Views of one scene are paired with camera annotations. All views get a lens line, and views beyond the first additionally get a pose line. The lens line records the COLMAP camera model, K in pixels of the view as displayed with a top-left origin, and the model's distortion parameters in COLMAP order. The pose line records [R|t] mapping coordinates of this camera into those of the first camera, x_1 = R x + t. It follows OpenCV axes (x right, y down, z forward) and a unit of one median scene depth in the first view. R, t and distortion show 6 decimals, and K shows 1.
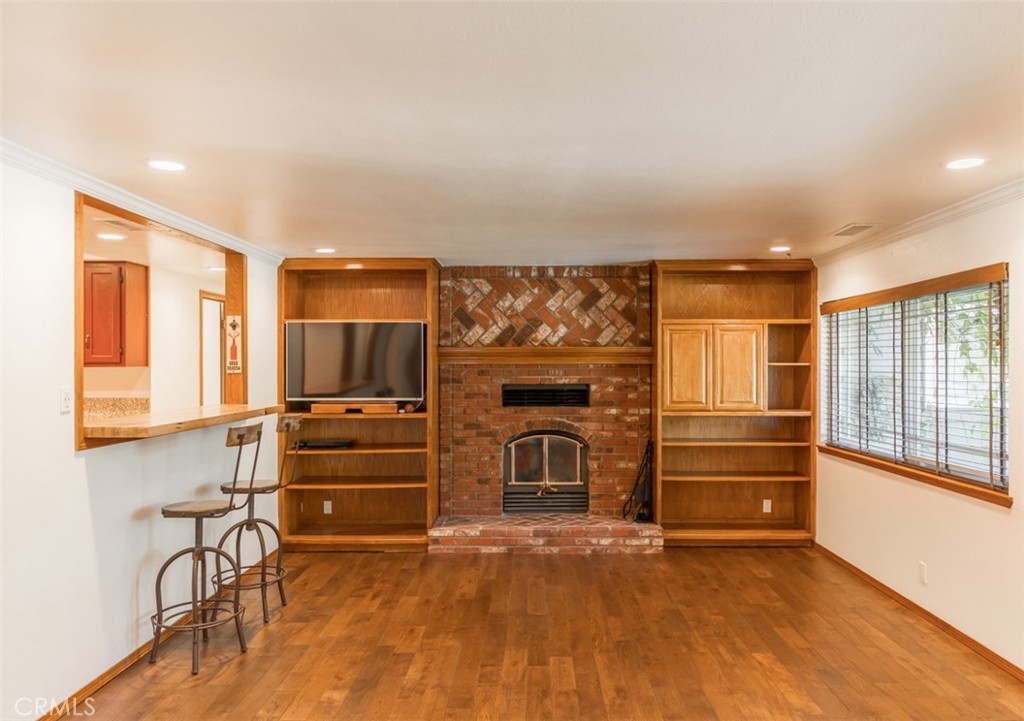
lens RADIAL K [[755.8, 0, 508.4], [0, 755.8, 360.0], [0, 0, 1]] dist [0.004682, -0.004792]
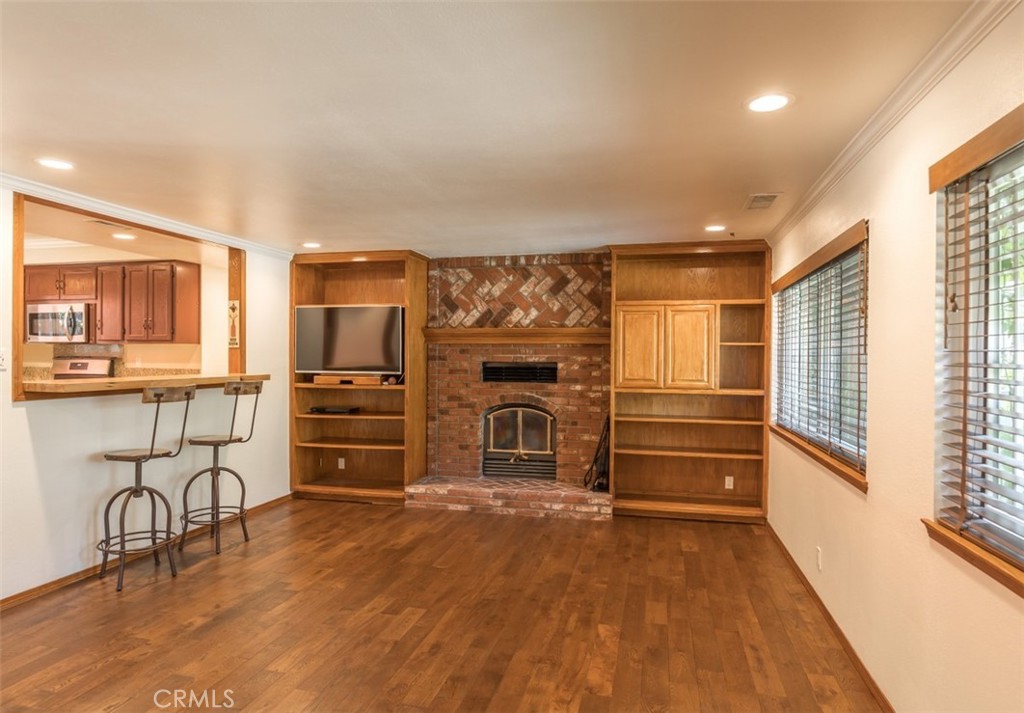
lens RADIAL K [[622.4, 0, 497.3], [0, 622.4, 355.9], [0, 0, 1]] dist [-0.009107, 0.001224]
pose [[0.972362, 0.008181, -0.233334, 0.248216], [-0.006919, 0.999957, 0.006226, 0.018795], [0.233375, -0.004440, 0.972377, 0.112025]]
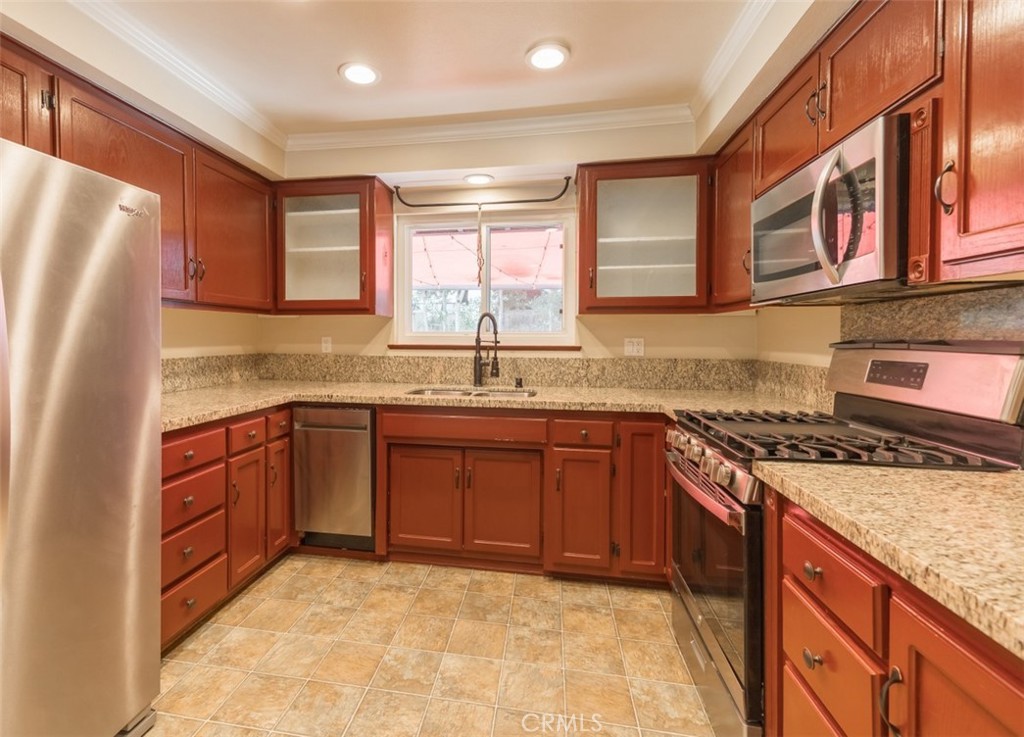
lens RADIAL K [[472.9, 0, 466.4], [0, 472.9, 346.0], [0, 0, 1]] dist [0.009347, 0.000001]
pose [[-0.161652, 0.021552, -0.986613, -0.442137], [0.004416, 0.999767, 0.021115, 0.028275], [0.986838, -0.000944, -0.161709, 0.819494]]
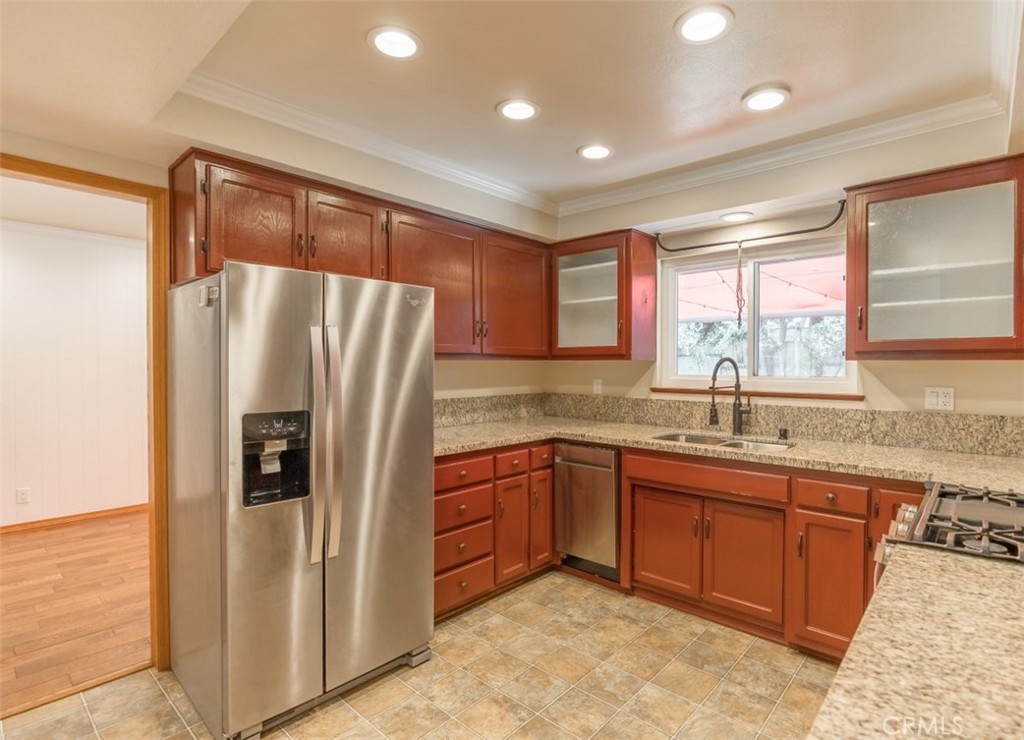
lens RADIAL K [[522.2, 0, 543.6], [0, 522.2, 371.1], [0, 0, 1]] dist [-0.010783, 0.001056]
pose [[-0.640000, 0.014071, -0.768246, -0.416064], [0.006406, 0.999895, 0.012977, 0.010899], [0.768348, 0.003384, -0.640023, 0.929612]]
